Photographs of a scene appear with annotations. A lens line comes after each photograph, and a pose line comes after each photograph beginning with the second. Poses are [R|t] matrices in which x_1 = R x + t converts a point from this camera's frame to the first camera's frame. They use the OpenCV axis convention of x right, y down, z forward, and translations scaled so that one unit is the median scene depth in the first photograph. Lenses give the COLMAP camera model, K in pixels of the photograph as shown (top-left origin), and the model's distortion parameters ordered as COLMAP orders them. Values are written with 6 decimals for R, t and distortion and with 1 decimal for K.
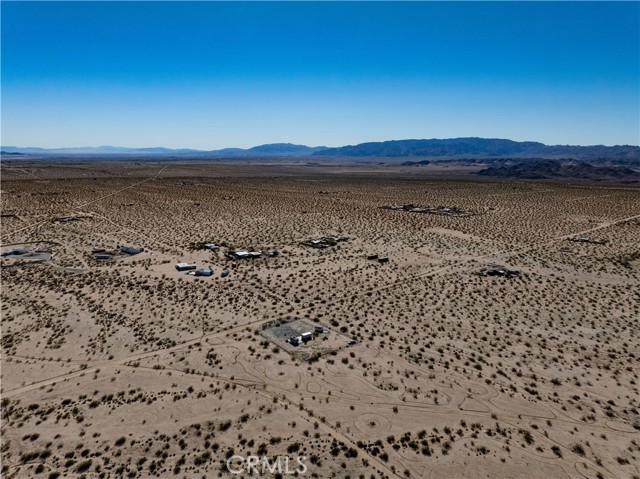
lens RADIAL K [[451.8, 0, 322.1], [0, 451.8, 238.8], [0, 0, 1]] dist [-0.045868, 0.015102]
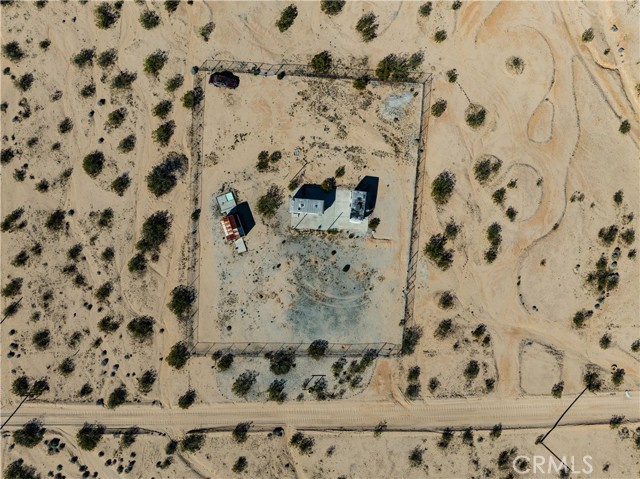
lens RADIAL K [[451.8, 0, 320.2], [0, 451.8, 236.9], [0, 0, 1]] dist [-0.045868, 0.015102]
pose [[-0.743990, -0.667625, -0.027477, -0.048532], [0.101951, -0.154061, 0.982787, -0.089437], [-0.660367, 0.728383, 0.182685, 0.995047]]
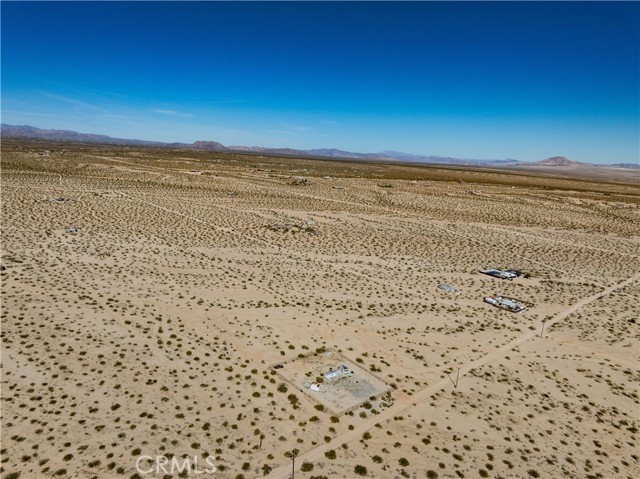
lens RADIAL K [[451.8, 0, 321.3], [0, 451.8, 240.7], [0, 0, 1]] dist [-0.045868, 0.015102]
pose [[-0.997297, -0.070634, -0.020224, 0.018611], [-0.073019, 0.922312, 0.379485, -0.346472], [-0.008152, 0.379936, -0.924977, 1.753397]]
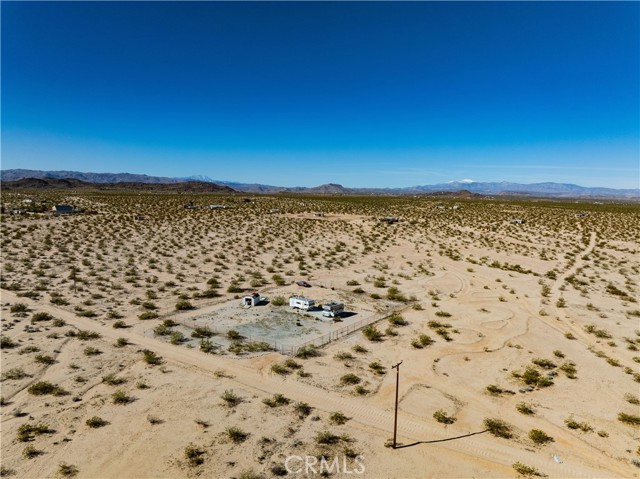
lens RADIAL K [[451.8, 0, 320.5], [0, 451.8, 234.0], [0, 0, 1]] dist [-0.045868, 0.015102]
pose [[-0.272497, -0.116594, 0.955066, -0.456730], [0.150686, 0.975210, 0.162047, 0.088231], [-0.950284, 0.188072, -0.248173, 1.122700]]
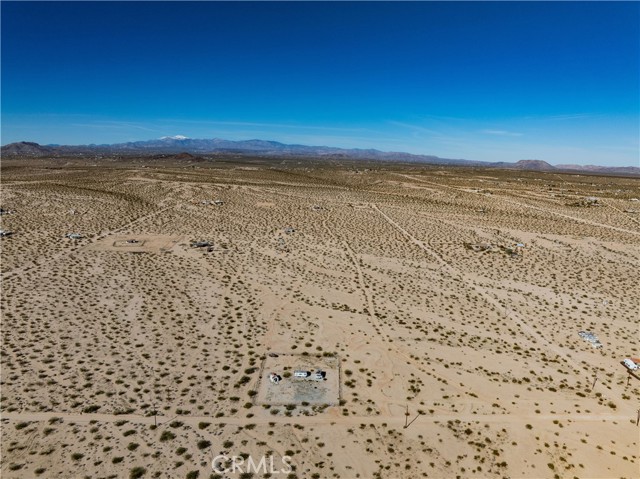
lens RADIAL K [[451.8, 0, 320.7], [0, 451.8, 241.6], [0, 0, 1]] dist [-0.045868, 0.015102]
pose [[-0.775039, -0.159087, 0.611561, -0.571978], [0.076664, 0.936971, 0.340894, -0.324354], [-0.627246, 0.311091, -0.713992, 1.575467]]
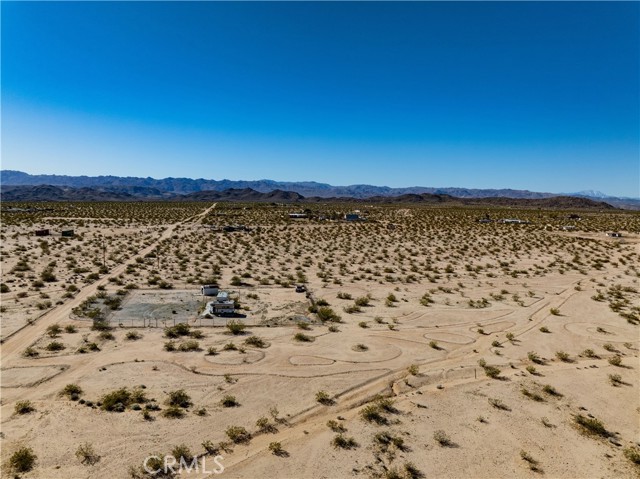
lens RADIAL K [[451.8, 0, 320.8], [0, 451.8, 238.1], [0, 0, 1]] dist [-0.045868, 0.015102]
pose [[0.505473, -0.083771, 0.858766, -0.377115], [0.145206, 0.989340, 0.011039, 0.171612], [-0.850536, 0.119118, 0.512249, 0.712591]]
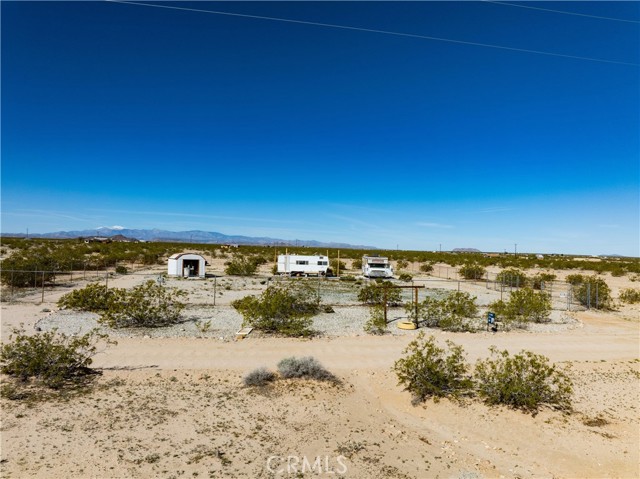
lens RADIAL K [[451.8, 0, 322.7], [0, 451.8, 238.0], [0, 0, 1]] dist [-0.045868, 0.015102]
pose [[-0.851519, -0.032006, 0.523346, -0.156686], [0.053615, 0.987588, 0.147632, 0.179954], [-0.521575, 0.153771, -0.839234, 1.217331]]
